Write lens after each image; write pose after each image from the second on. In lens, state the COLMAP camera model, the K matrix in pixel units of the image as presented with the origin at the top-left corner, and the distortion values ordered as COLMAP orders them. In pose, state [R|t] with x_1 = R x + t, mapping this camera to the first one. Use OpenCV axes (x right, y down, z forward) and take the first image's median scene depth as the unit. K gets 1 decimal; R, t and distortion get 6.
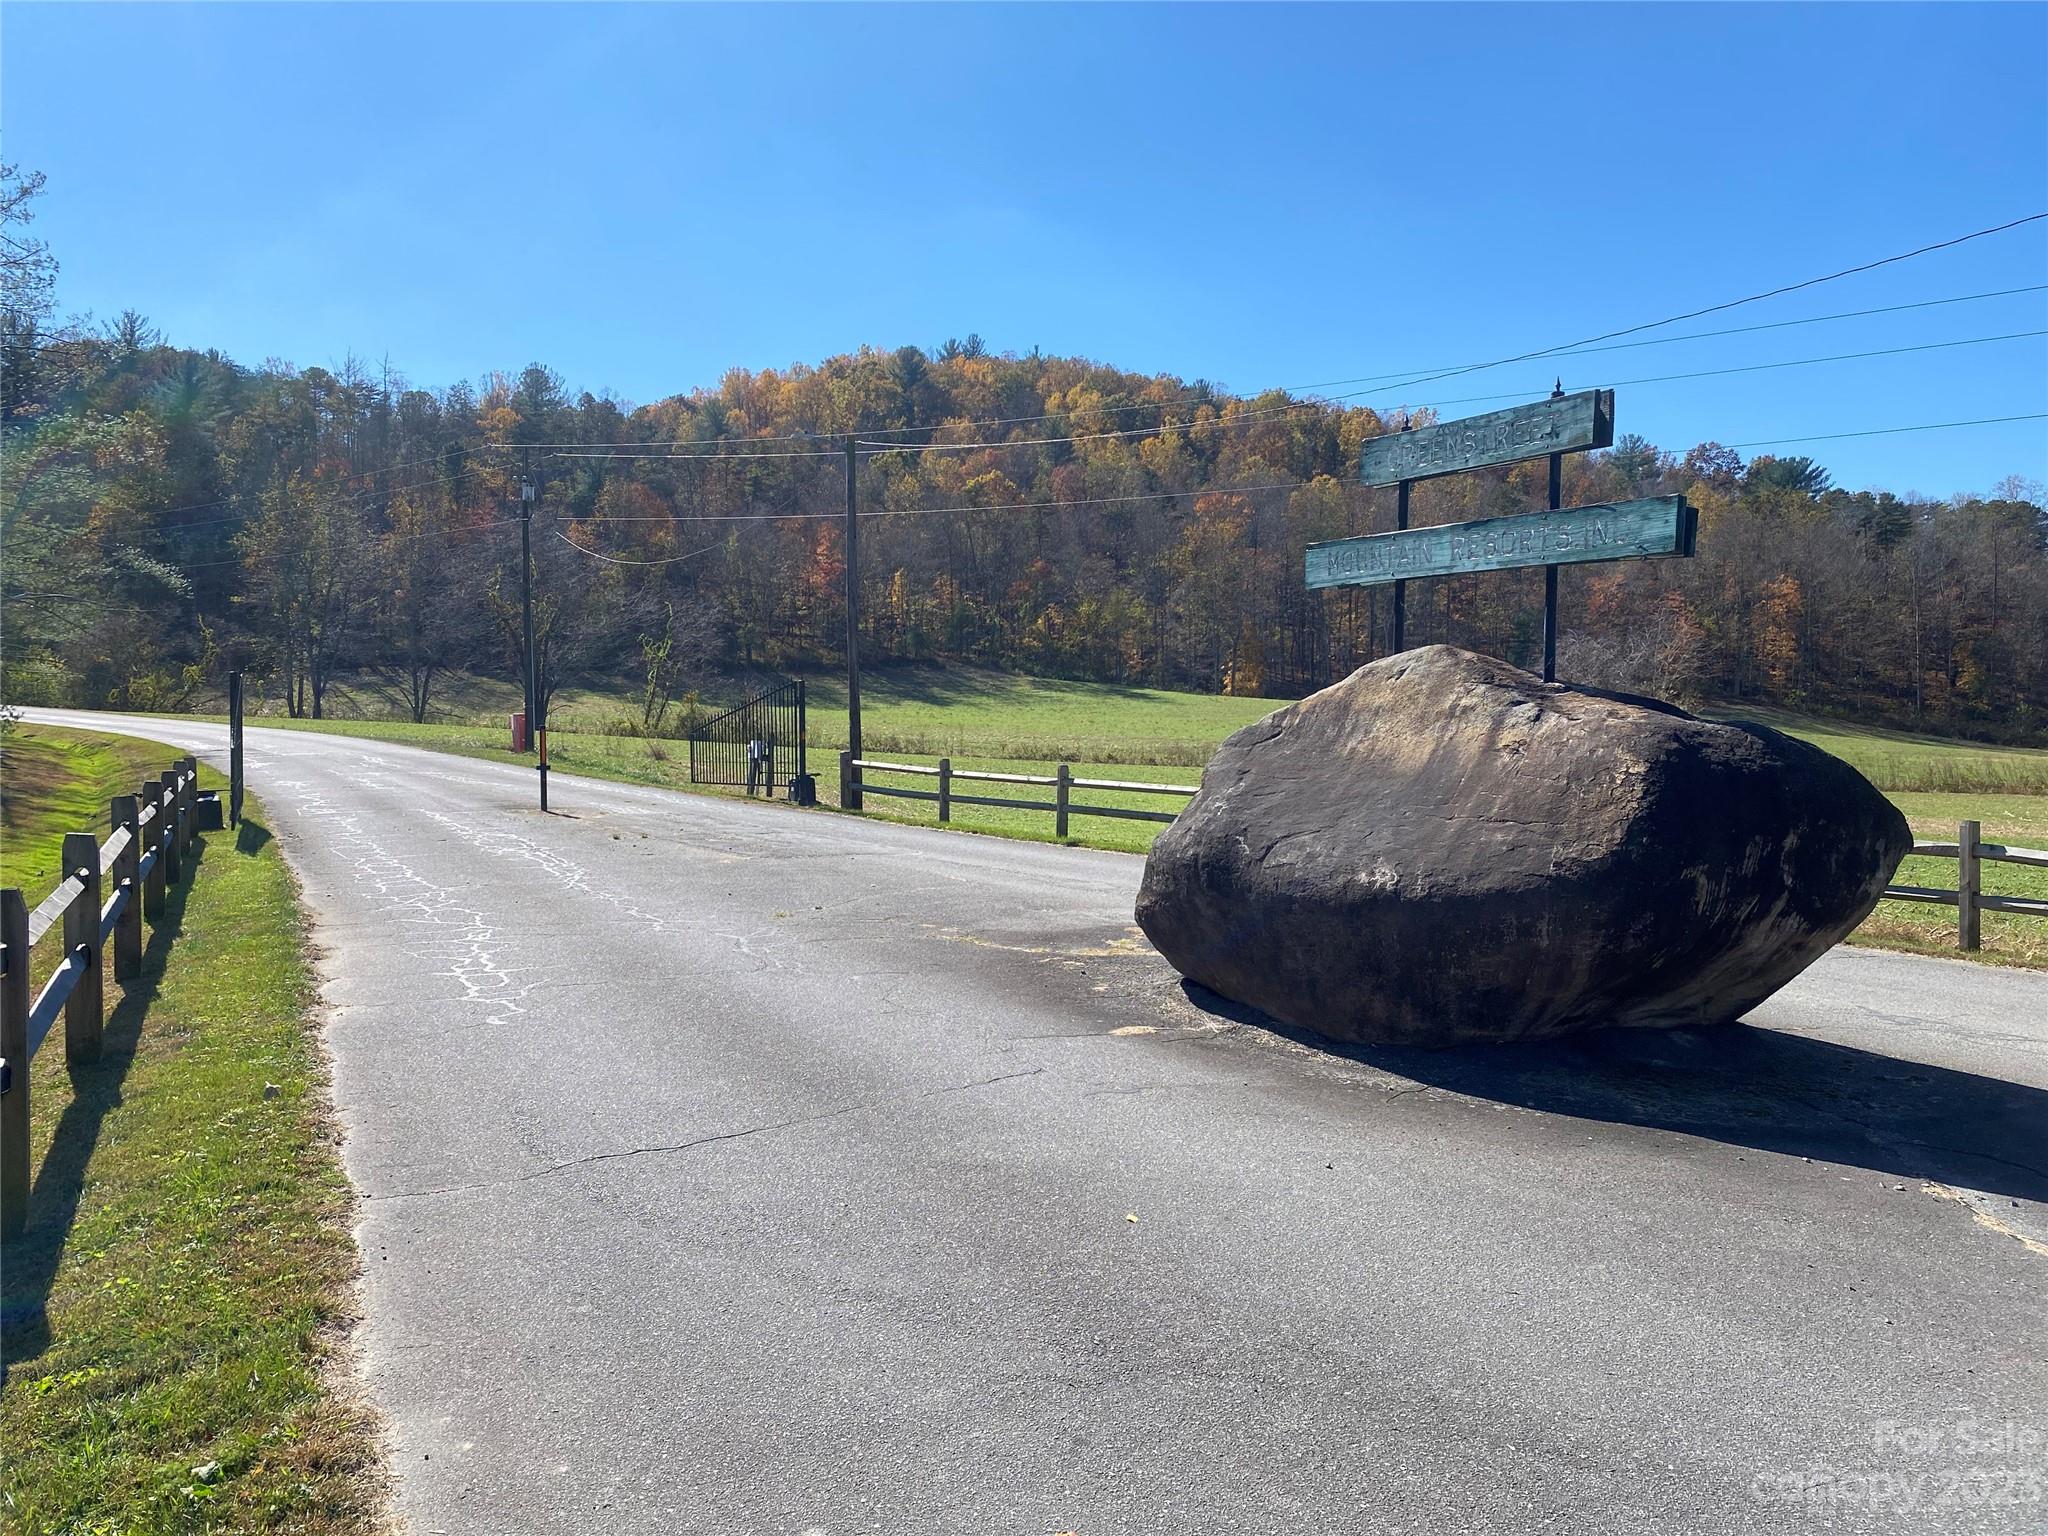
lens RADIAL K [[1541.0, 0, 1025.7], [0, 1541.0, 756.5], [0, 0, 1]] dist [0.163714, -0.351583]
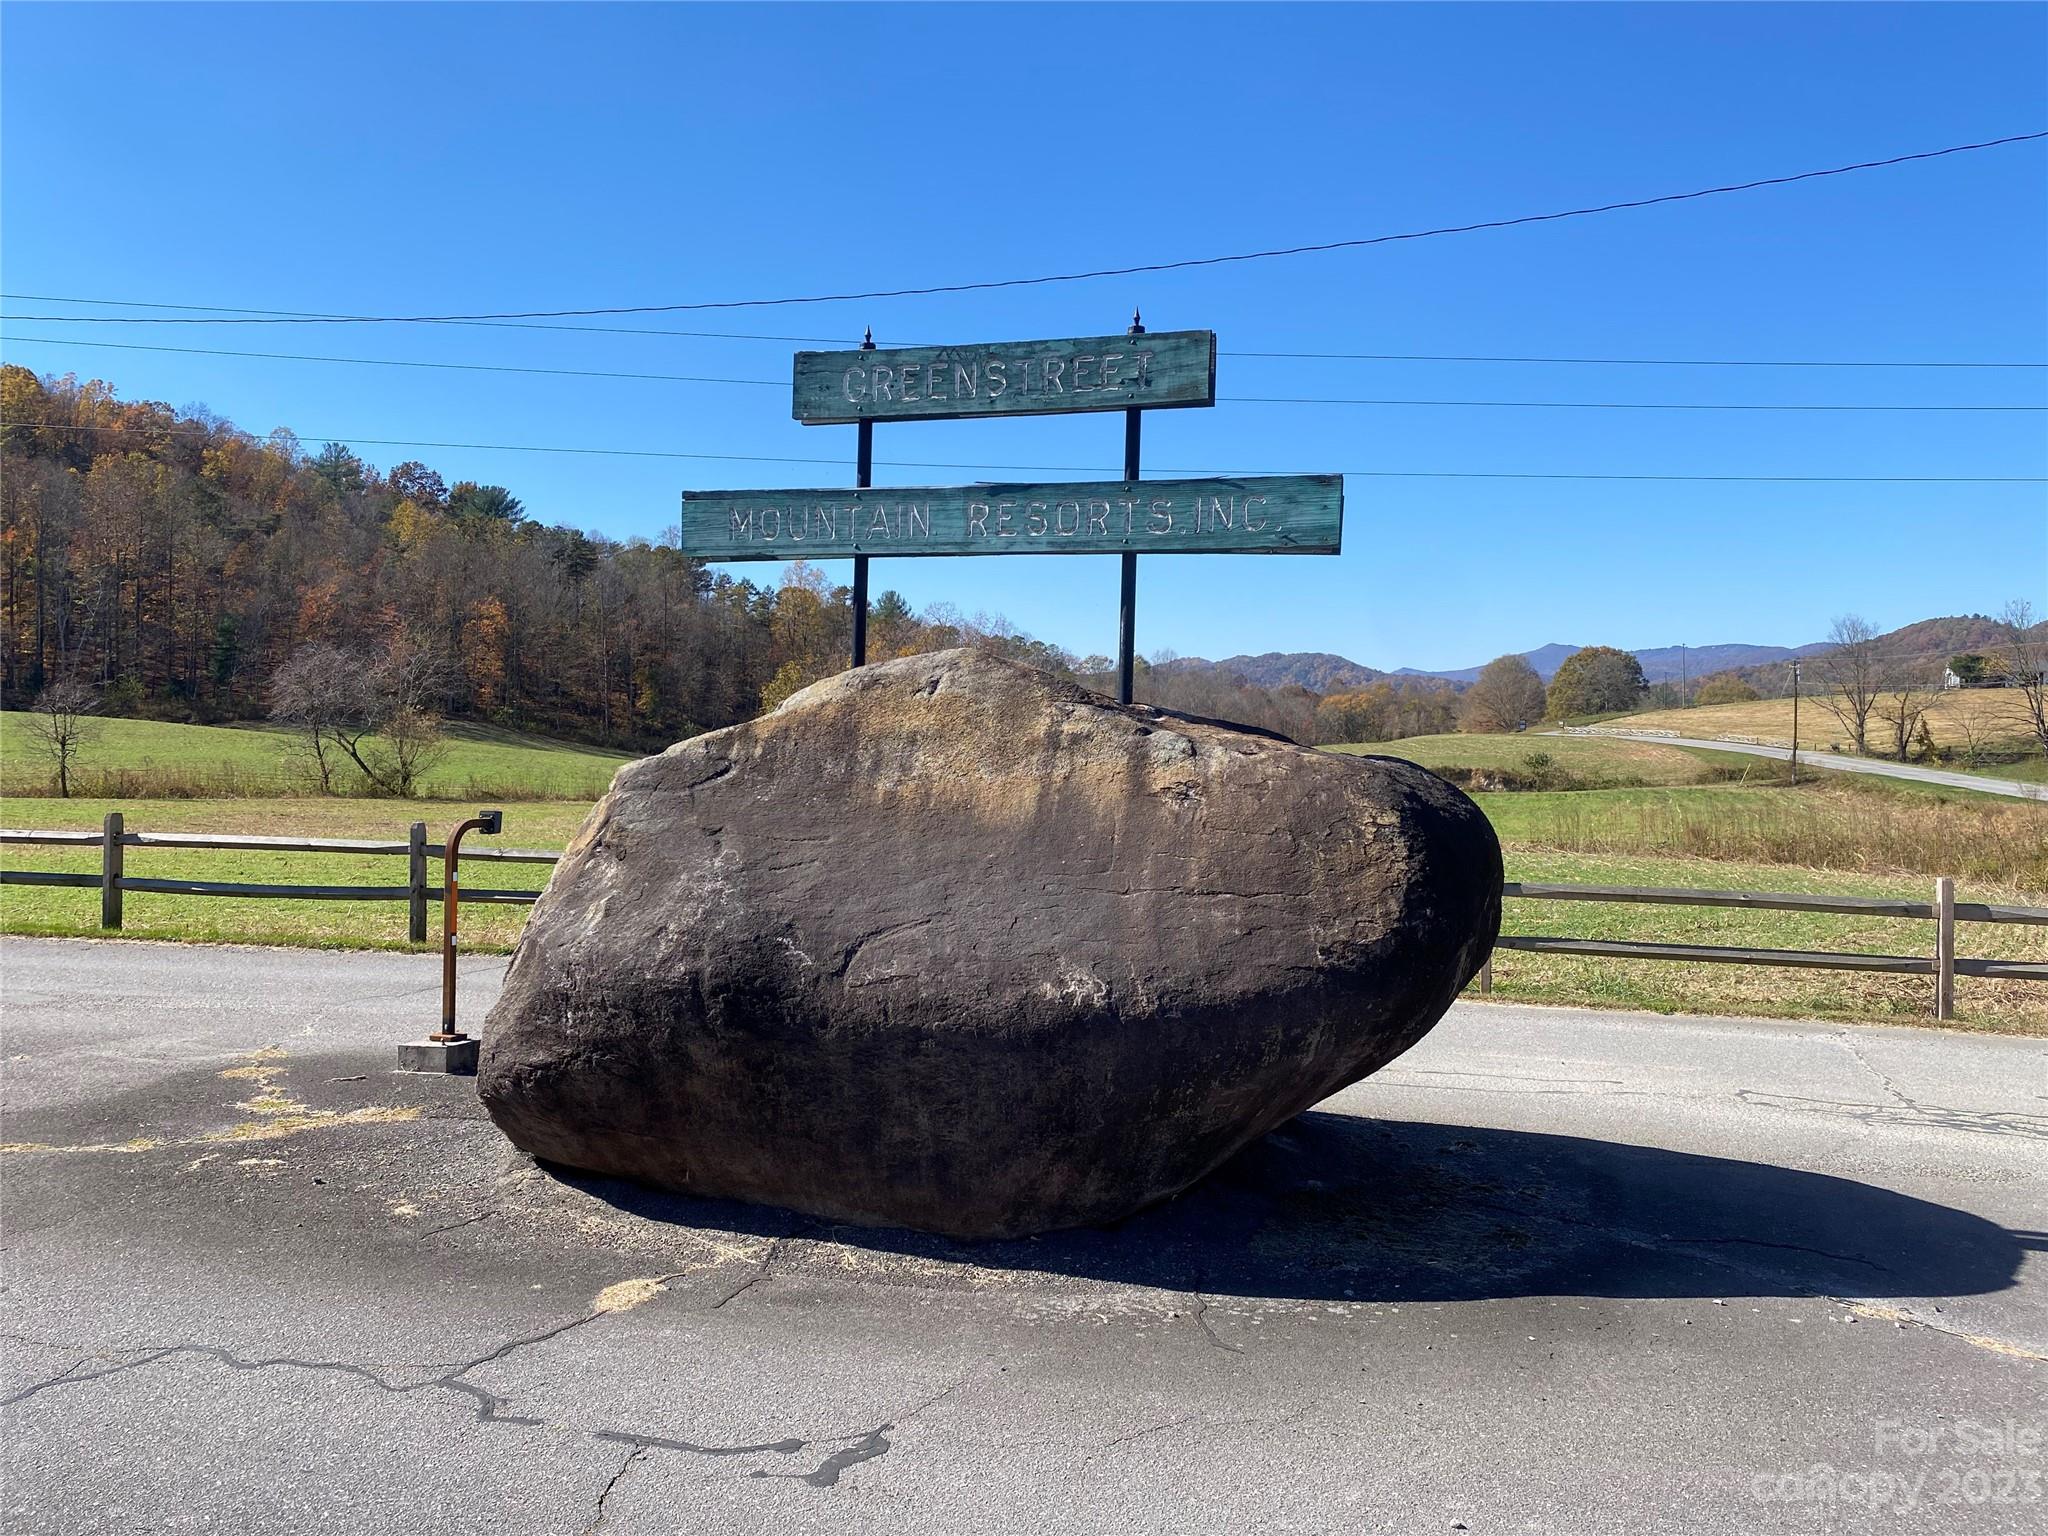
lens RADIAL K [[1541.0, 0, 1025.7], [0, 1541.0, 756.5], [0, 0, 1]] dist [0.163714, -0.351583]
pose [[0.708226, -0.003064, 0.705979, -0.246713], [0.009566, 0.999940, -0.005257, -0.018235], [-0.705921, 0.010477, 0.708213, 0.511274]]
